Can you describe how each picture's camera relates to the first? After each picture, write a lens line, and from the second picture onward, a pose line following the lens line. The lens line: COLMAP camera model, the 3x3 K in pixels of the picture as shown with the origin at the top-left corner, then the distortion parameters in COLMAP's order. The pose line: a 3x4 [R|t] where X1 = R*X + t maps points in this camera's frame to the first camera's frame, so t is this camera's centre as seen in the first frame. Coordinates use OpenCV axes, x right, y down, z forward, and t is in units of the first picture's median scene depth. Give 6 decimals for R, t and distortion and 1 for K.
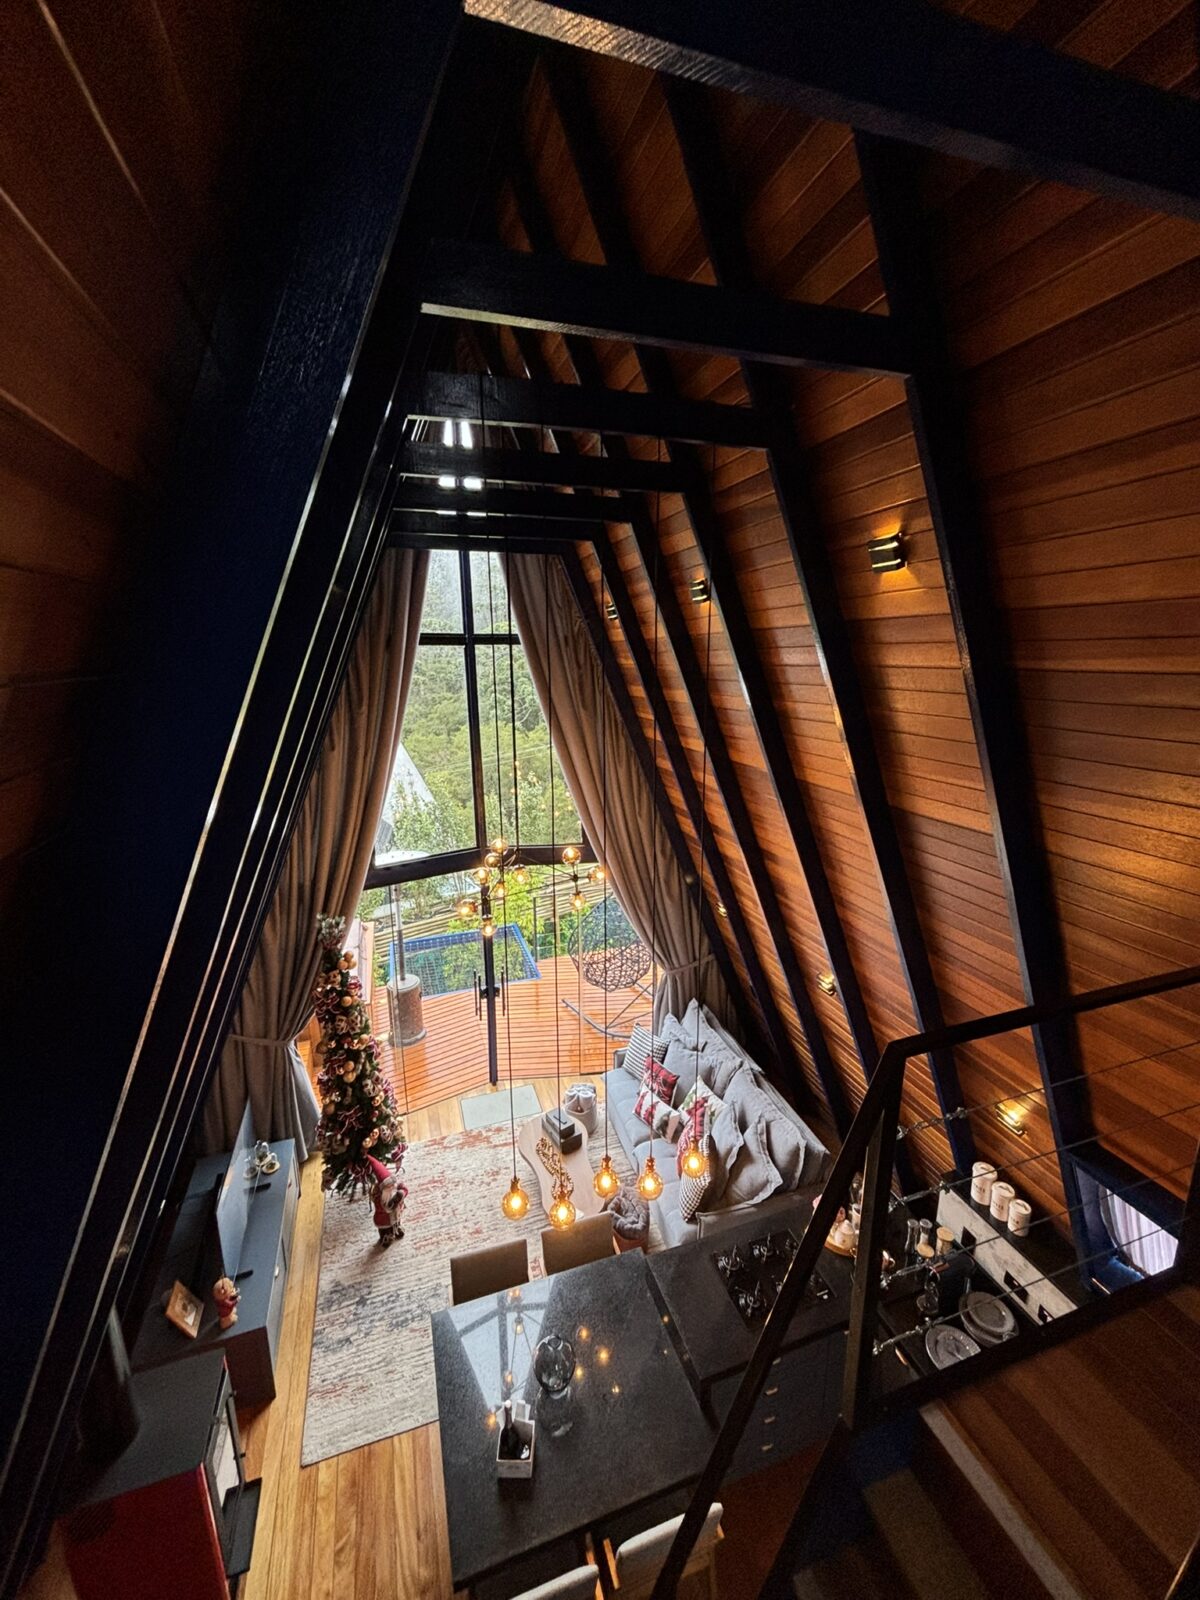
lens RADIAL K [[649.2, 0, 605.6], [0, 649.2, 797.4], [0, 0, 1]] dist [0.000145, 0.000044]
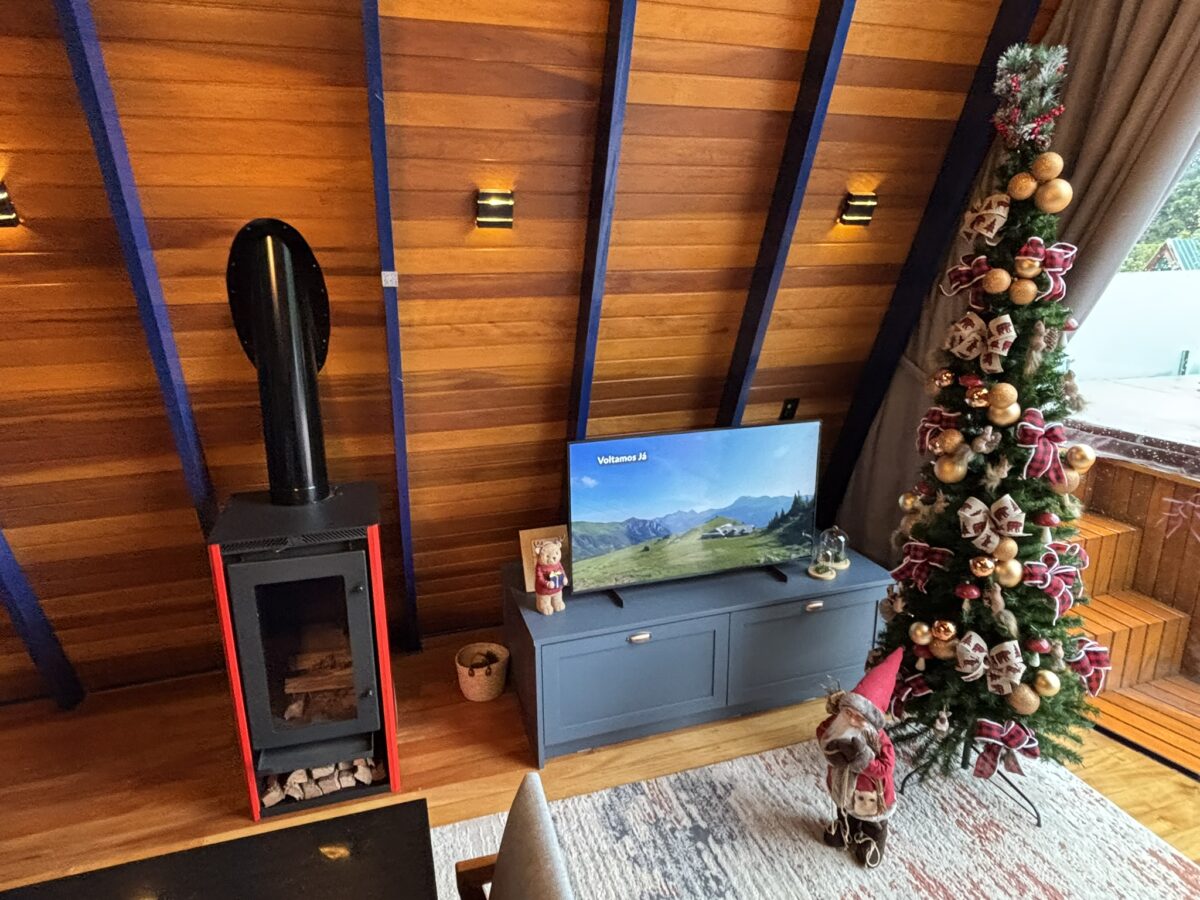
lens RADIAL K [[725.9, 0, 592.6], [0, 725.9, 445.3], [0, 0, 1]] dist [-0.014724, 0.007455]
pose [[-0.039202, 0.256541, -0.965738, 0.062231], [-0.213509, 0.942010, 0.258905, 0.328224], [0.976154, 0.216343, 0.017846, 0.729838]]
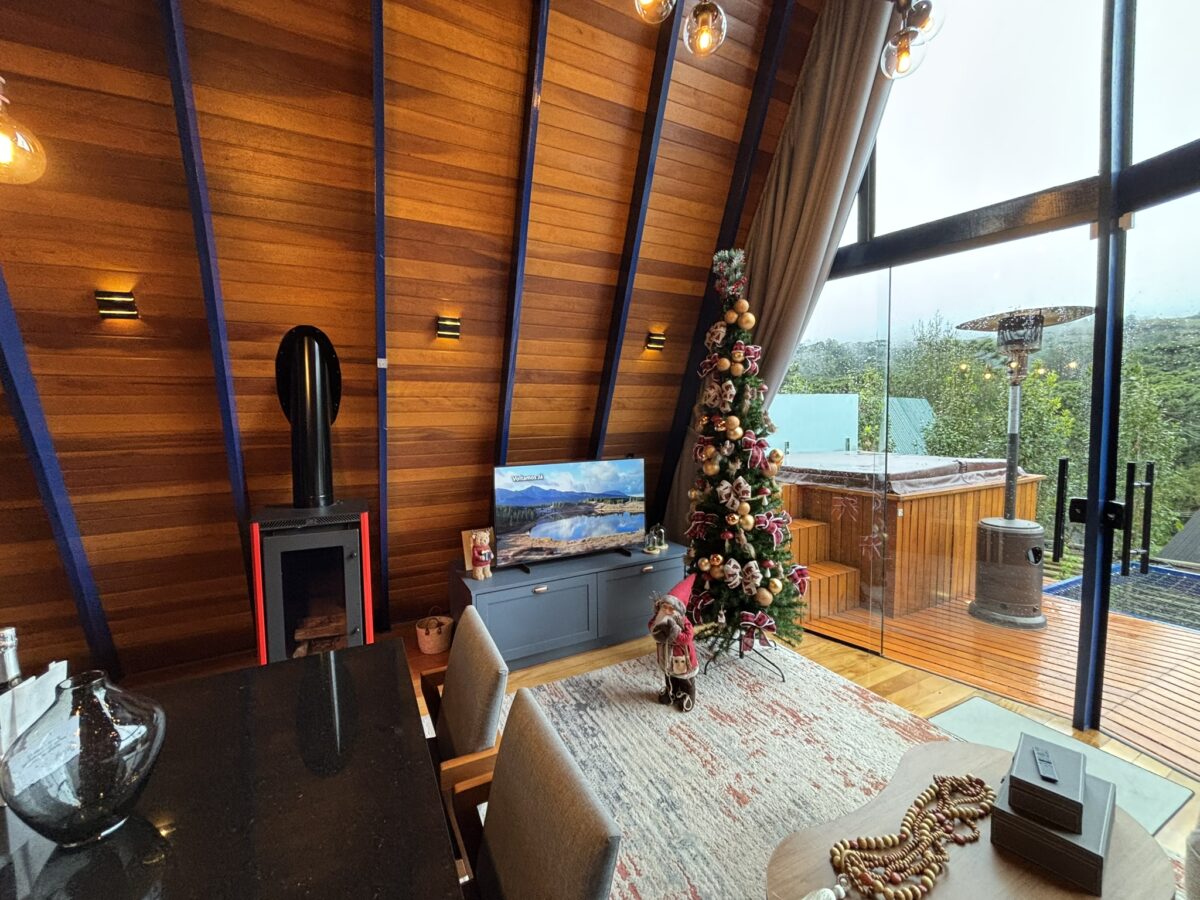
lens RADIAL K [[486.9, 0, 592.1], [0, 486.9, 444.8], [0, 0, 1]] dist [0.000145, 0.000044]
pose [[0.127713, 0.062325, -0.989851, 0.138760], [-0.208869, 0.977332, 0.034588, 0.395151], [0.969569, 0.202332, 0.137835, 0.750238]]
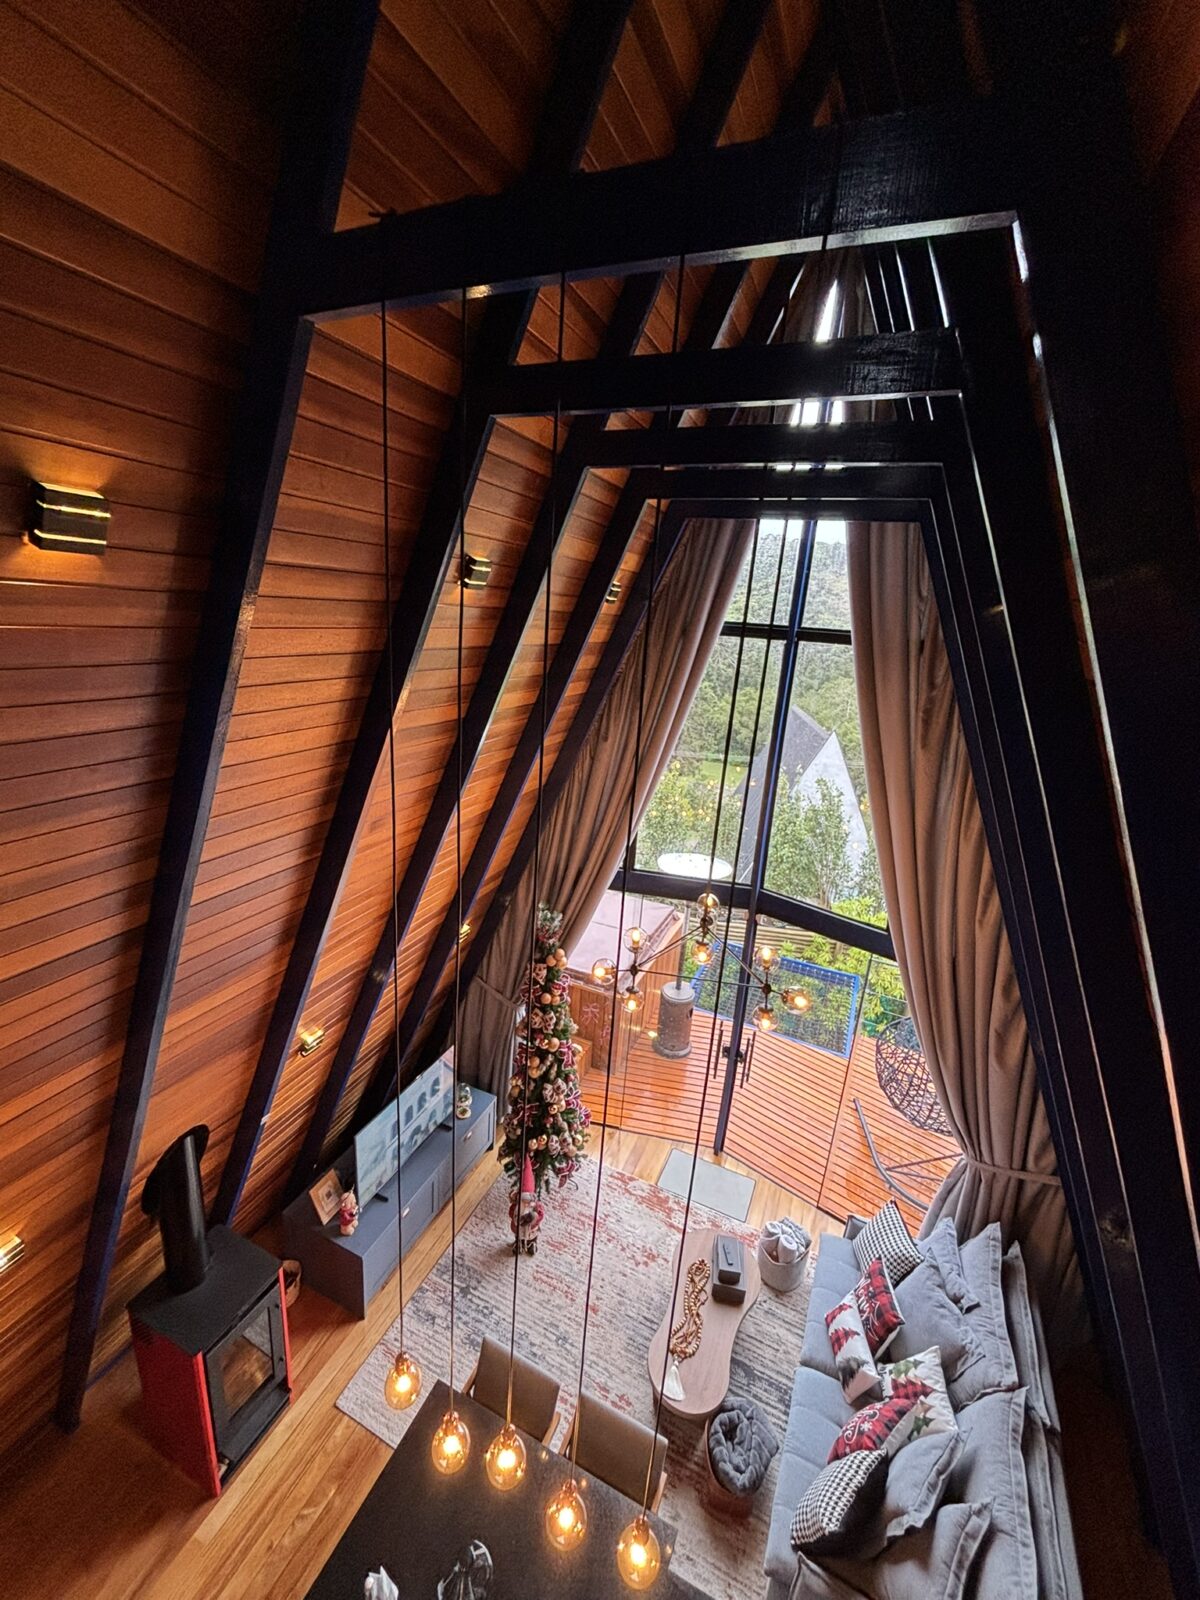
lens RADIAL K [[649.2, 0, 601.1], [0, 649.2, 800.5], [0, 0, 1]] dist [0.000145, 0.000044]
pose [[0.729695, 0.254189, -0.634771, 0.184057], [-0.229203, 0.965554, 0.123170, -0.100015], [0.644214, 0.055615, 0.762821, 0.288235]]
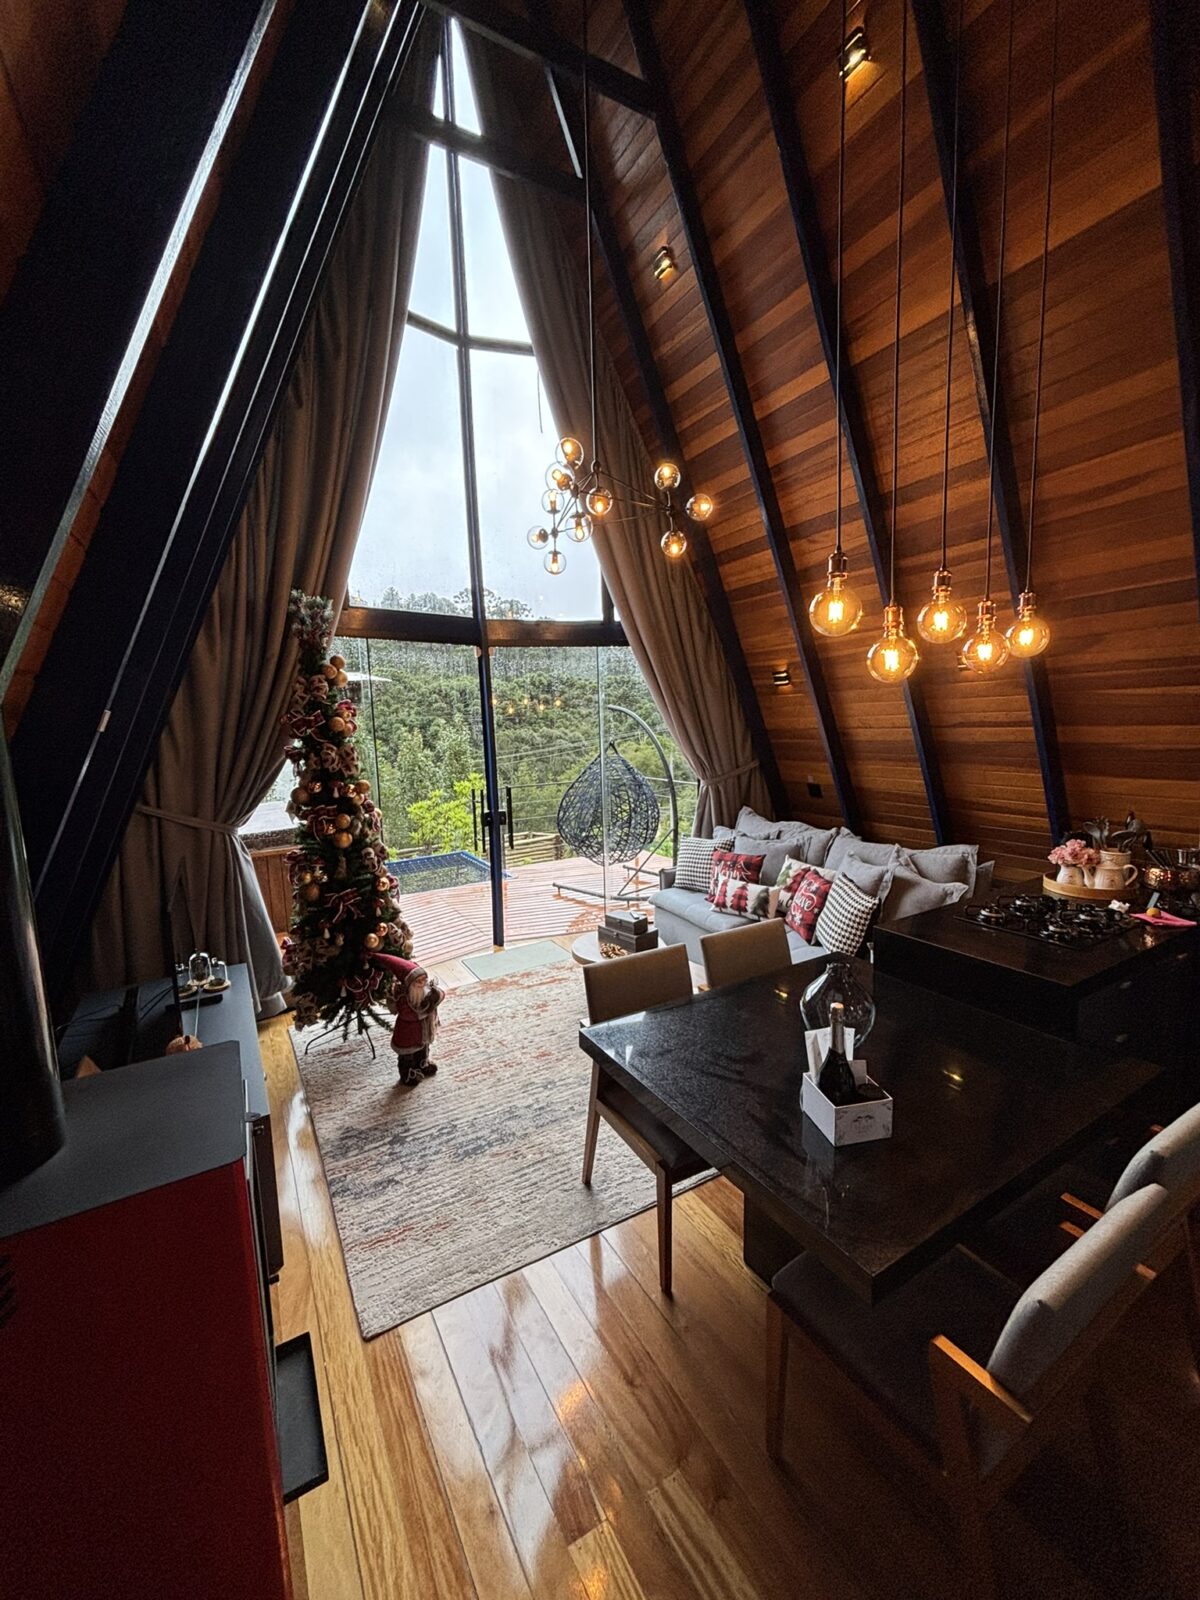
lens RADIAL K [[649.2, 0, 607.4], [0, 649.2, 794.0], [0, 0, 1]] dist [0.000145, 0.000044]
pose [[0.978627, -0.048694, 0.199793, -0.246205], [0.070582, 0.992077, -0.103933, 0.451654], [-0.193149, 0.115813, 0.974310, 0.271519]]
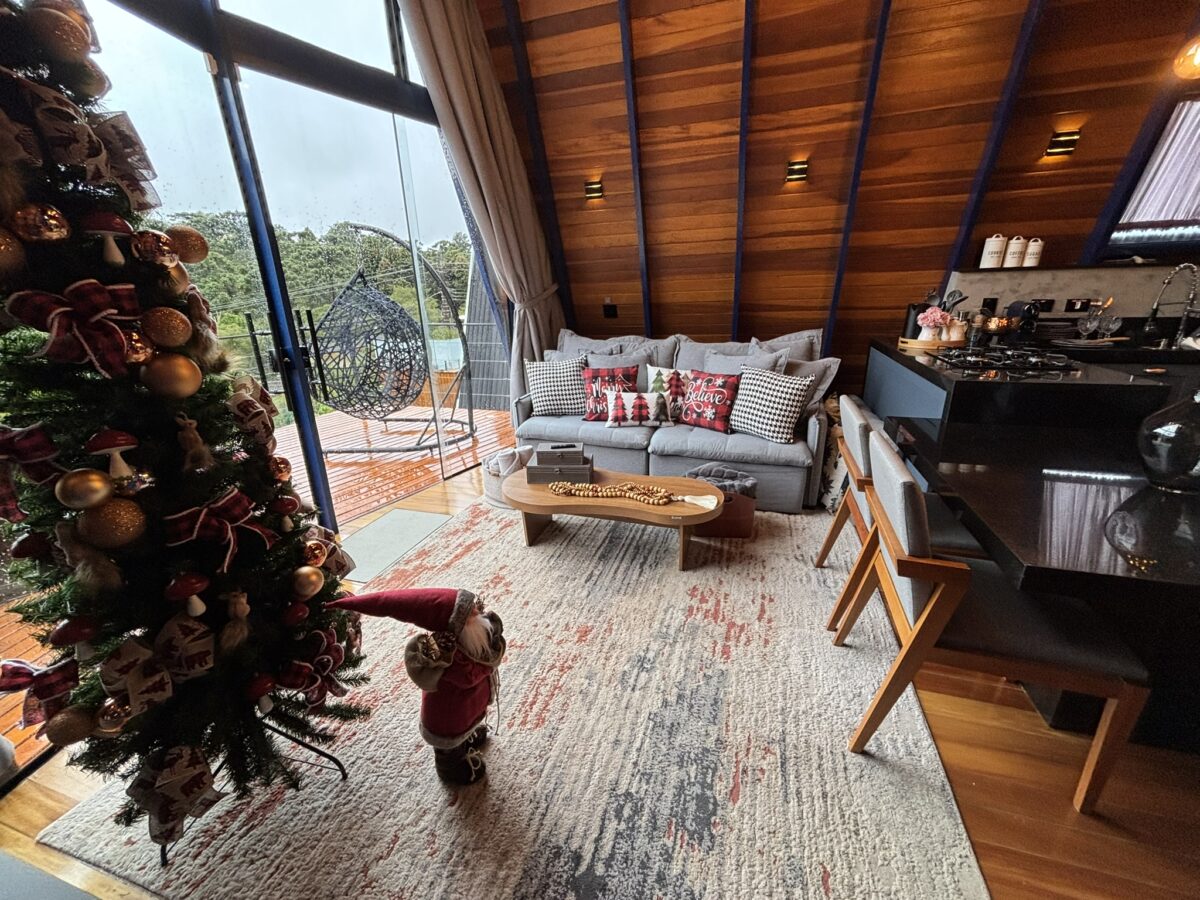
lens RADIAL K [[486.9, 0, 601.5], [0, 486.9, 447.9], [0, 0, 1]] dist [0.000145, 0.000044]
pose [[0.589709, -0.265823, 0.762615, -0.432513], [0.207445, 0.962454, 0.175069, 0.439958], [-0.780519, 0.054961, 0.622712, 0.706491]]
